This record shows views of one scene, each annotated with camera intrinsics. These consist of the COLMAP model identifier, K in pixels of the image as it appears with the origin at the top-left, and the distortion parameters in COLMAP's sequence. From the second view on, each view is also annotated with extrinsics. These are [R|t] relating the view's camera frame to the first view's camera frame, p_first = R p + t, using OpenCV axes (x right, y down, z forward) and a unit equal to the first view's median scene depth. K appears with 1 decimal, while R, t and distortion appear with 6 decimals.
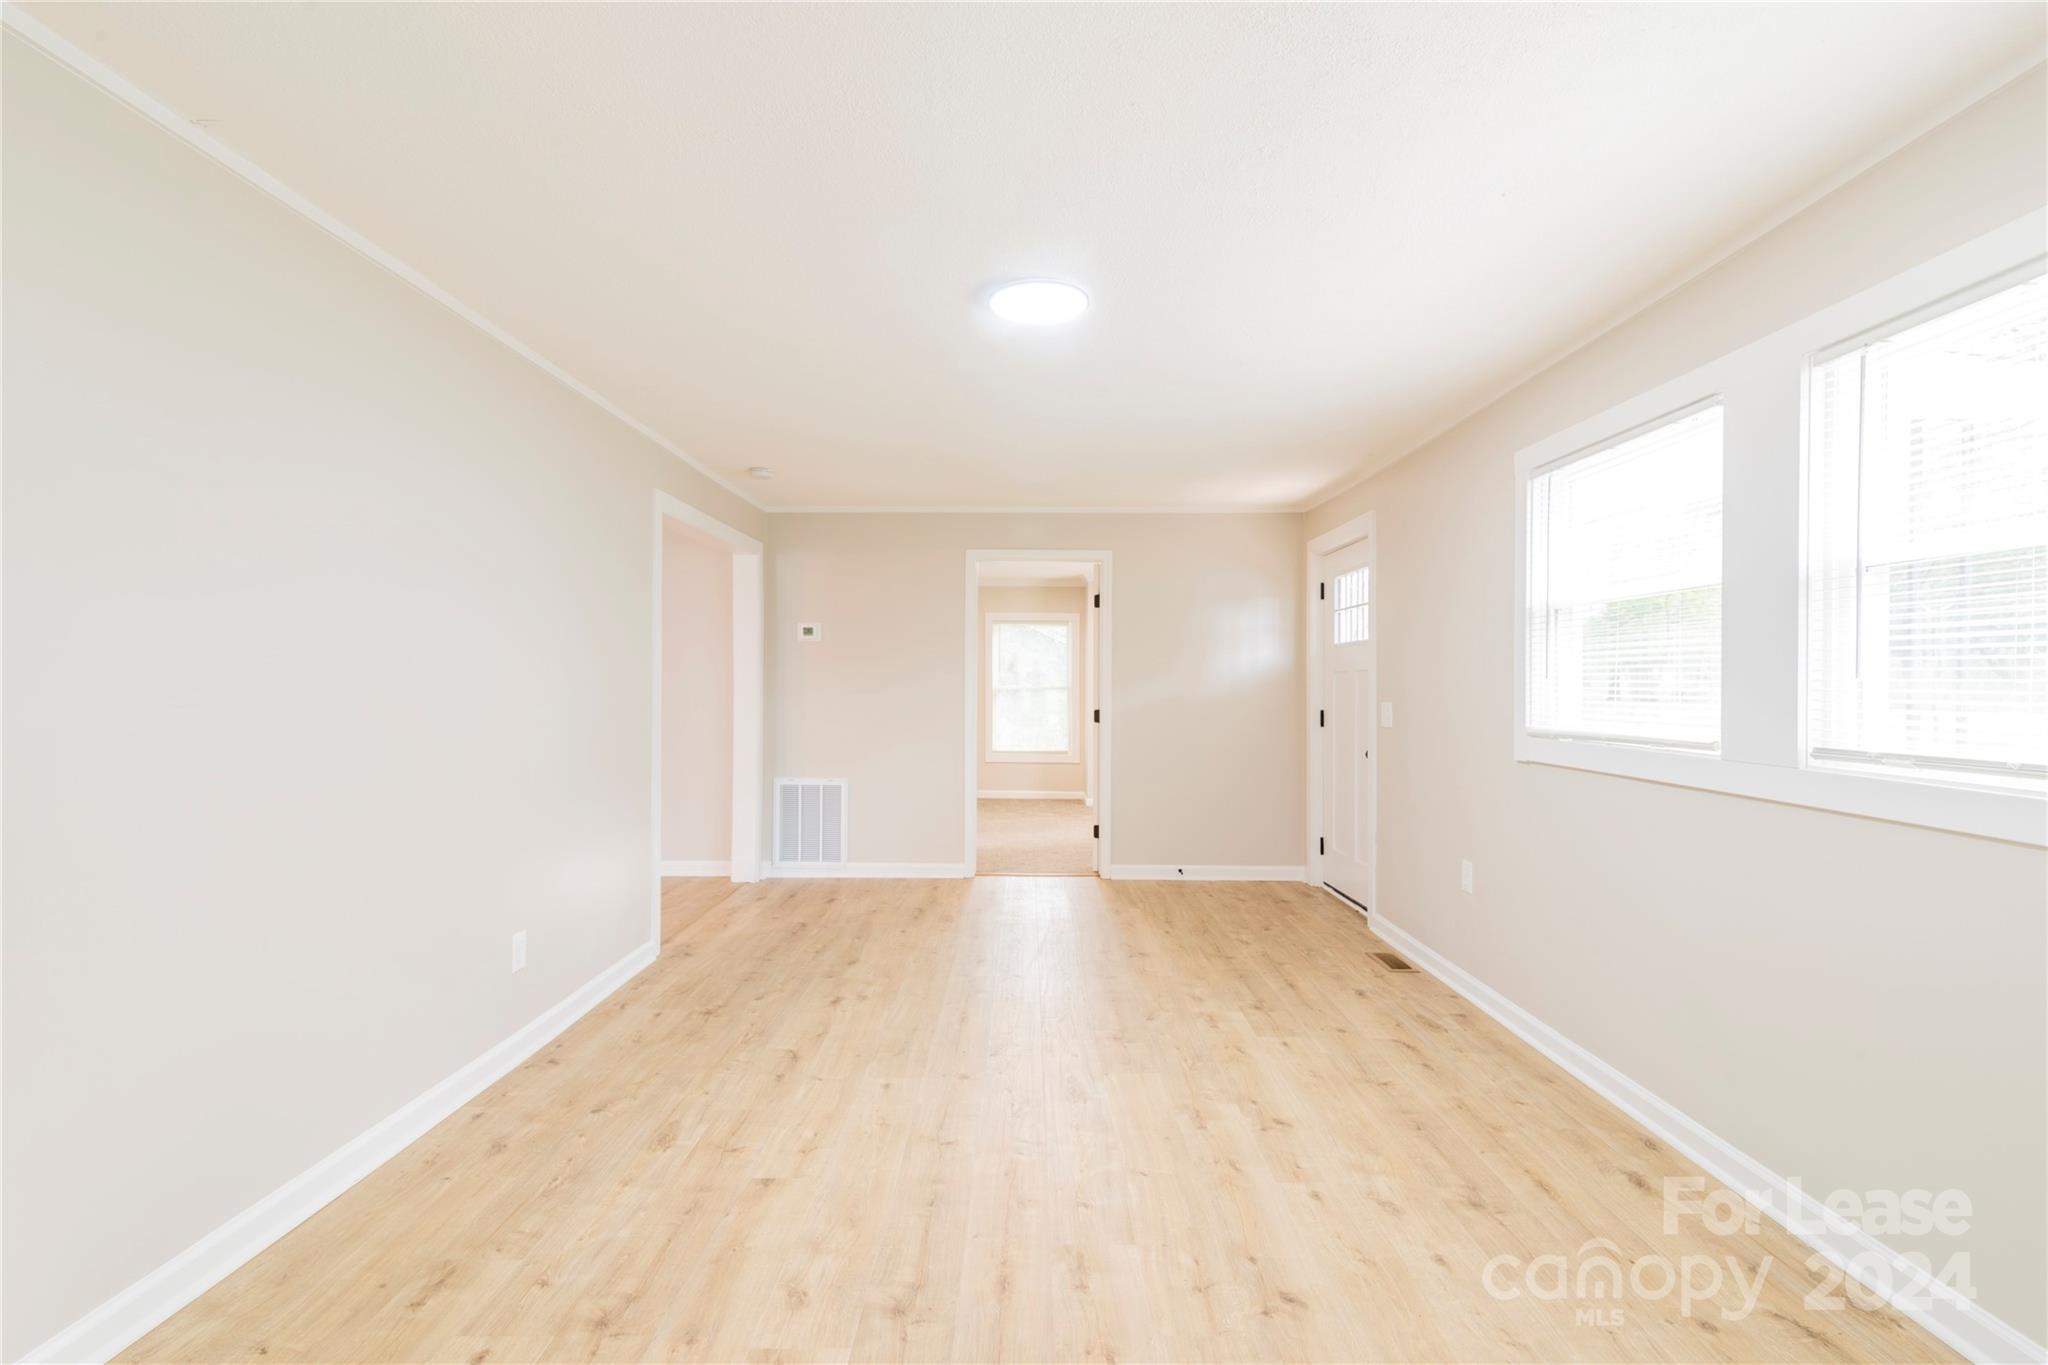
lens RADIAL K [[949.6, 0, 985.4], [0, 949.6, 678.1], [0, 0, 1]] dist [0.013952, -0.000757]
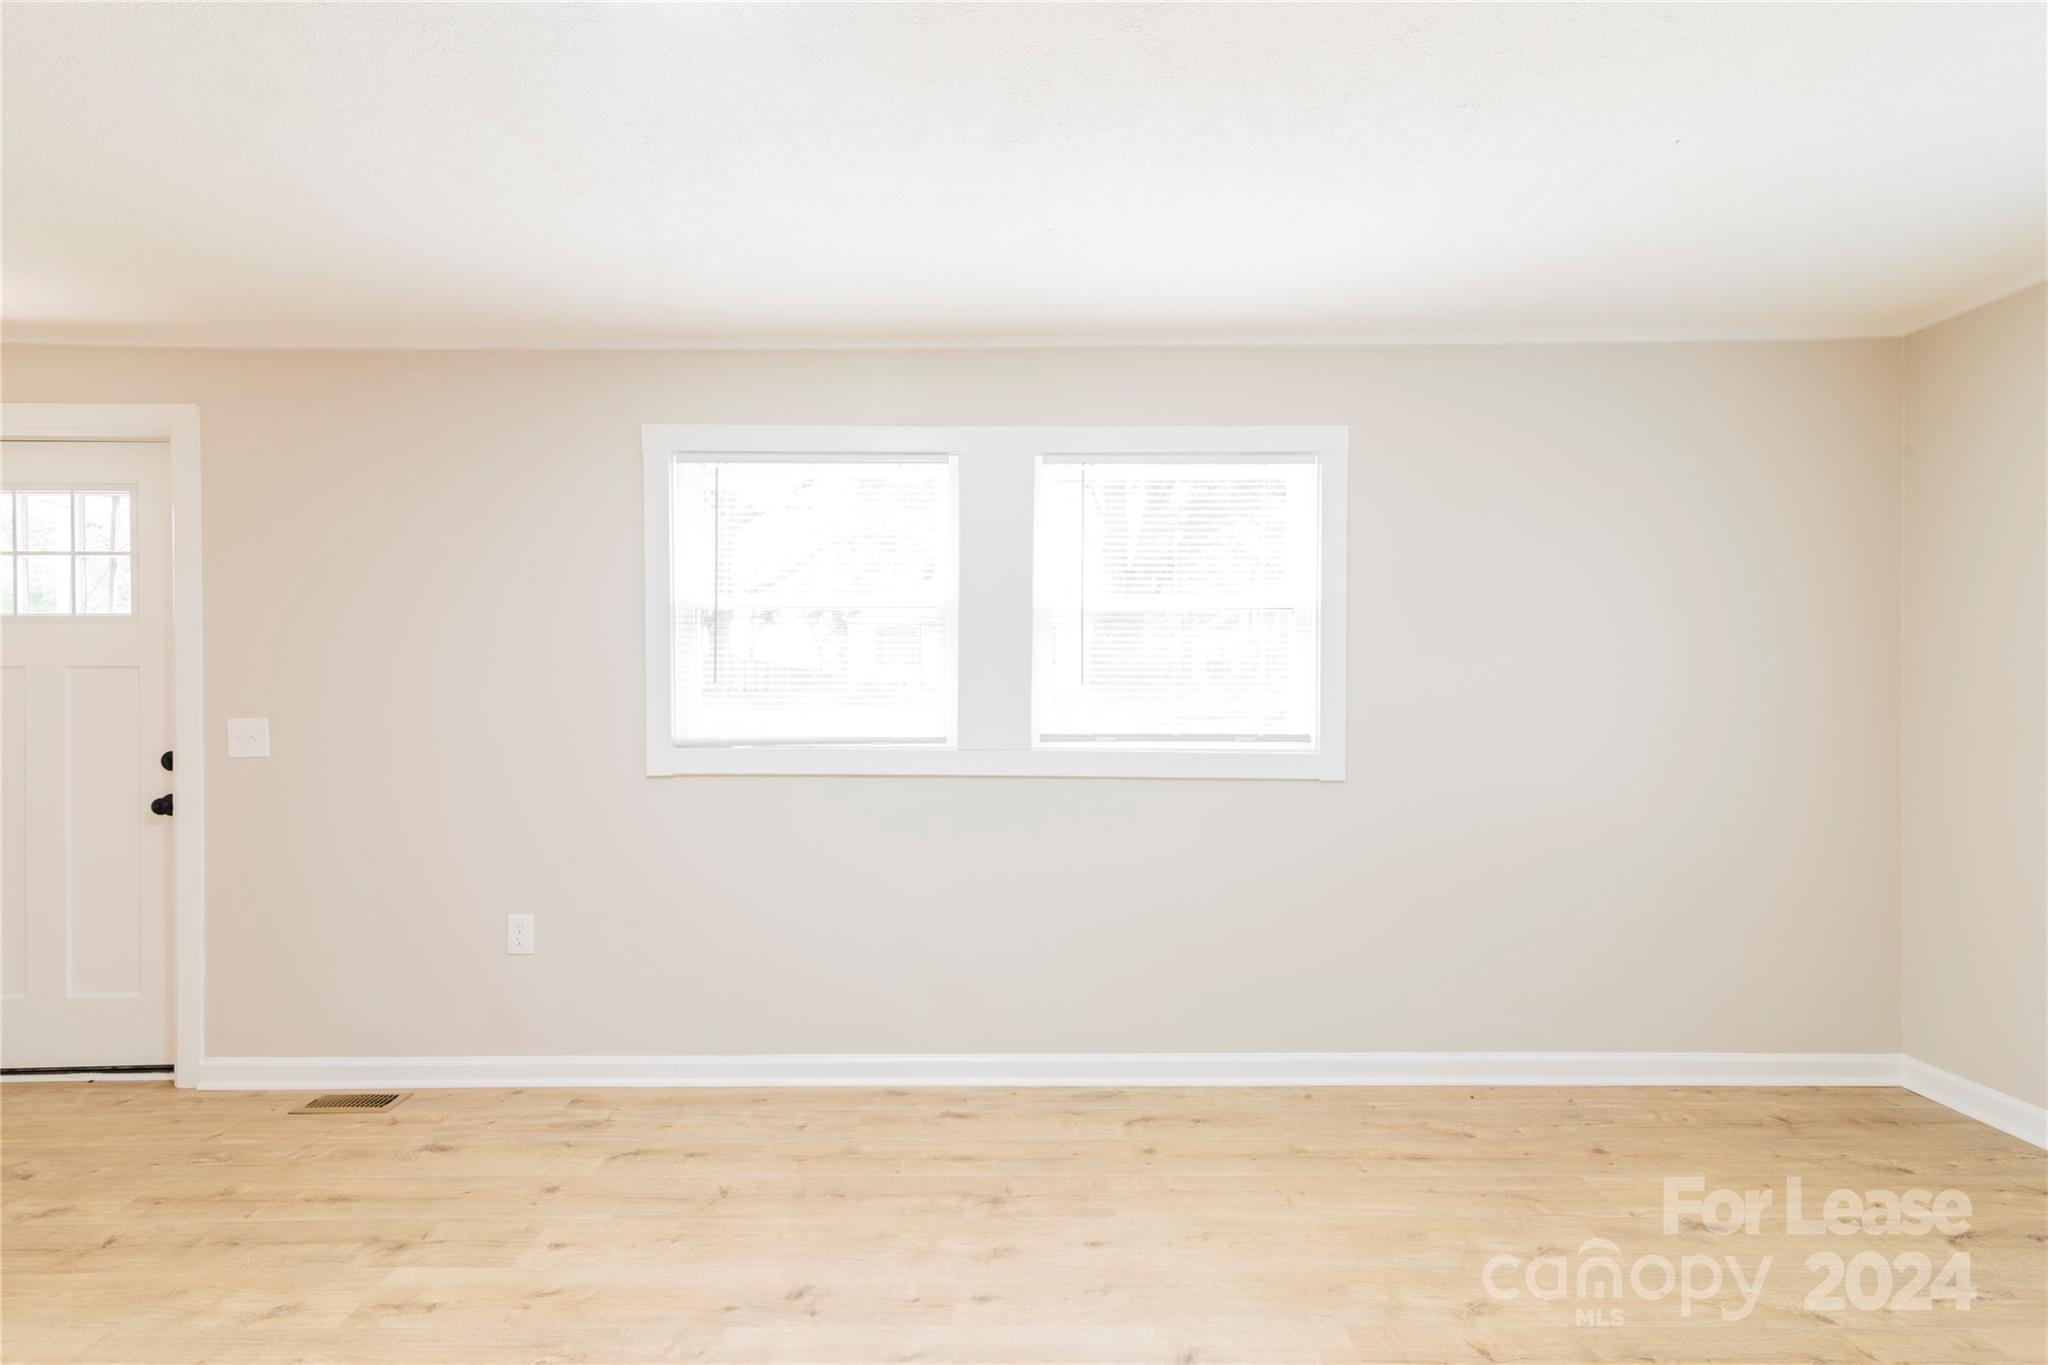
lens RADIAL K [[948.2, 0, 1036.5], [0, 948.2, 693.3], [0, 0, 1]] dist [0.010785, 0.000147]
pose [[-0.056872, -0.005690, 0.998365, -0.386720], [-0.006272, 0.999966, 0.005342, 0.003690], [-0.998362, -0.005958, -0.056906, 0.791620]]
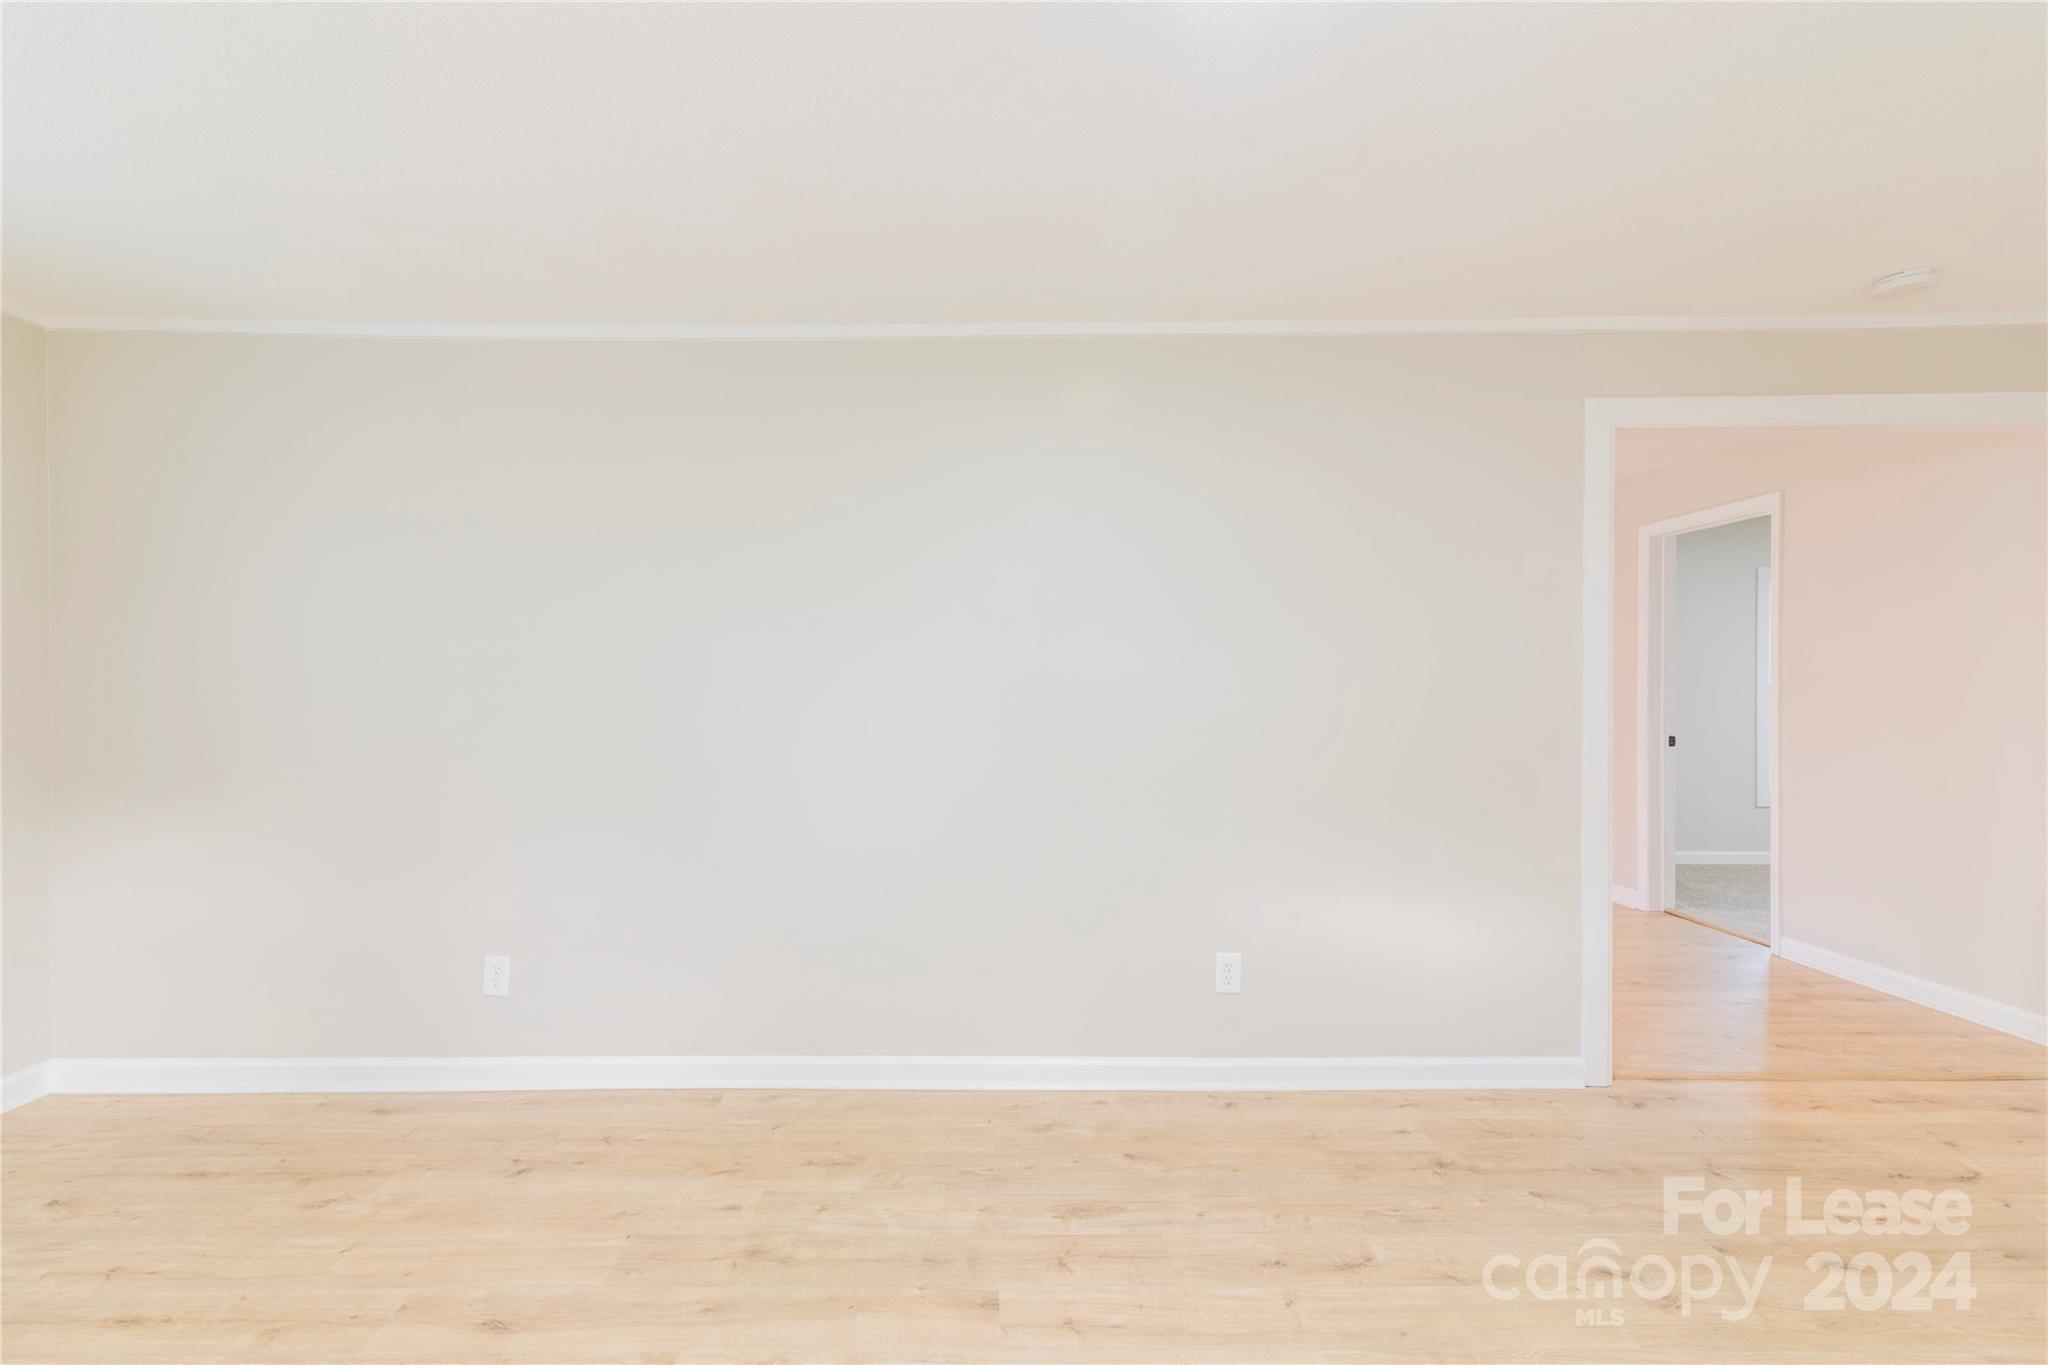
lens RADIAL K [[949.6, 0, 985.4], [0, 949.6, 678.1], [0, 0, 1]] dist [0.013952, -0.000757]
pose [[0.027791, -0.014004, -0.999516, 0.474430], [0.013043, 0.999822, -0.013646, 0.007869], [0.999529, -0.012658, 0.027969, 0.794772]]
